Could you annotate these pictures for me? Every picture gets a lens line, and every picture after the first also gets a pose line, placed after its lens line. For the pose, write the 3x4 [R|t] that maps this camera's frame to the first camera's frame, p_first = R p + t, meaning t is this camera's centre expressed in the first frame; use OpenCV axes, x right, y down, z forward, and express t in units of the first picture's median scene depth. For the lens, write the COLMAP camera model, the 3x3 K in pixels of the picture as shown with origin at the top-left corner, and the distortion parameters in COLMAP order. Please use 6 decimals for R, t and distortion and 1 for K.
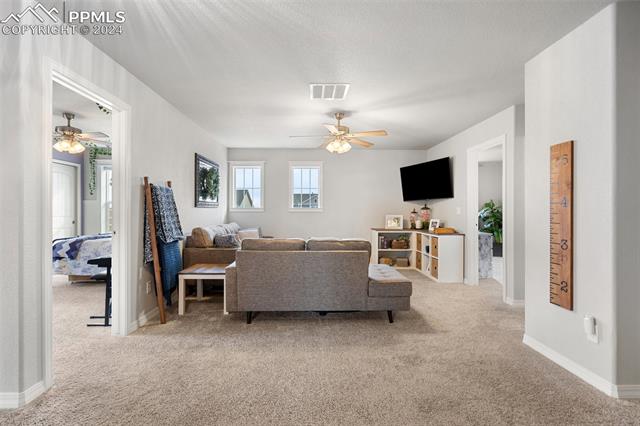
lens RADIAL K [[294.2, 0, 321.7], [0, 294.2, 210.9], [0, 0, 1]] dist [-0.009008, -0.000076]
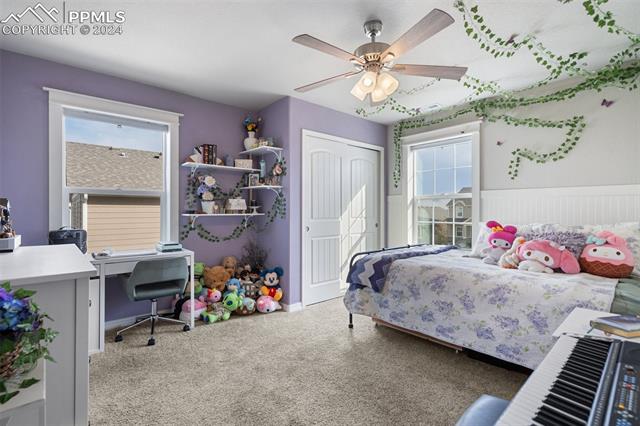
lens RADIAL K [[294.2, 0, 320.8], [0, 294.2, 211.5], [0, 0, 1]] dist [-0.009008, -0.000076]
pose [[0.638190, -0.000898, -0.769879, -0.464974], [-0.000300, 0.999999, -0.001414, 0.005250], [0.769879, 0.001134, 0.638189, 0.528557]]
